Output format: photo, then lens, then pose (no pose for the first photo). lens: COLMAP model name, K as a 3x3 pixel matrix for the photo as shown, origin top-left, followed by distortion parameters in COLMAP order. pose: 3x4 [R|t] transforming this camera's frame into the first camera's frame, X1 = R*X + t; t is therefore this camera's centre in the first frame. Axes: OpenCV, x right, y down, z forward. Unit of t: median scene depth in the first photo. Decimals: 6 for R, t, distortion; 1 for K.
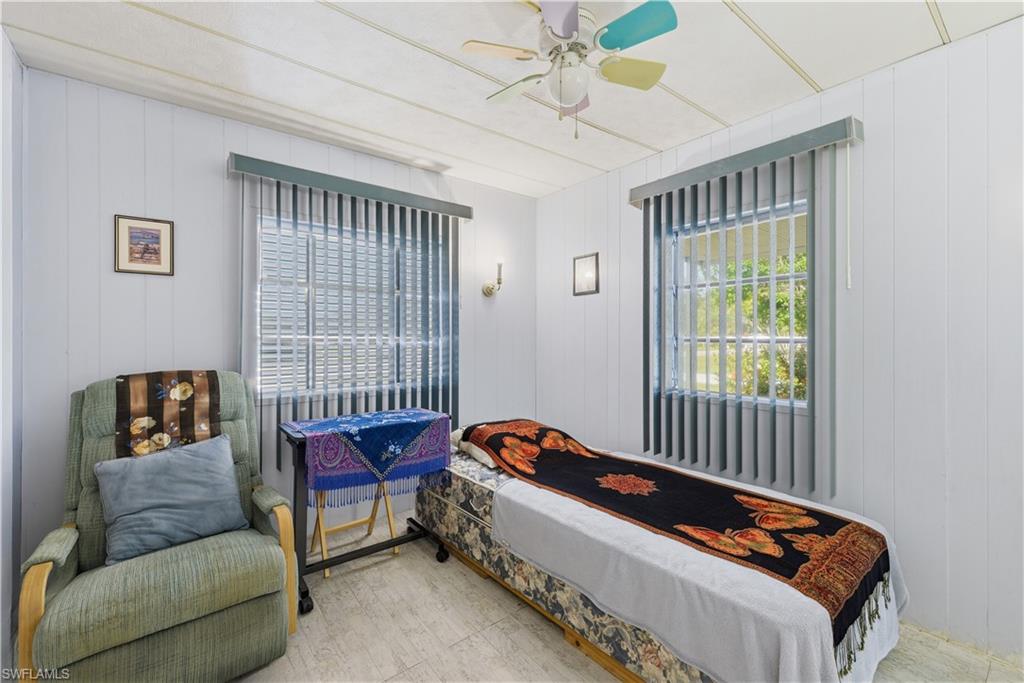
lens RADIAL K [[438.6, 0, 493.4], [0, 438.6, 330.7], [0, 0, 1]] dist [0.005846, -0.000423]
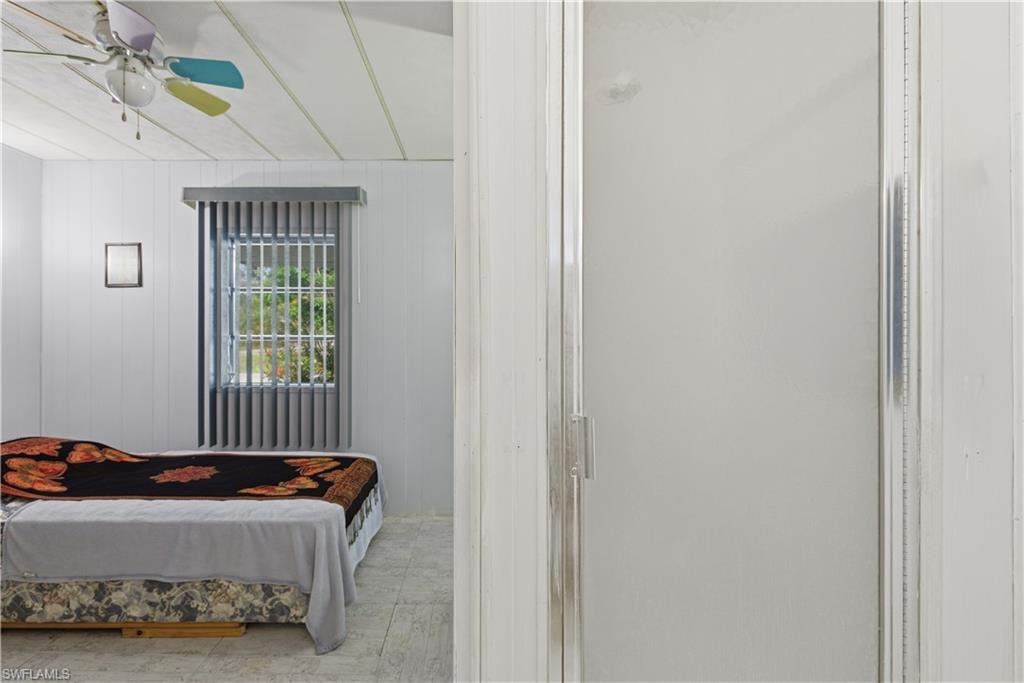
lens RADIAL K [[445.3, 0, 484.8], [0, 445.3, 347.8], [0, 0, 1]] dist [0.001729, 0.000294]
pose [[0.592917, -0.018386, 0.805054, -0.131819], [-0.013927, 0.999356, 0.033080, 0.000307], [-0.805143, -0.030826, 0.592279, -0.206644]]
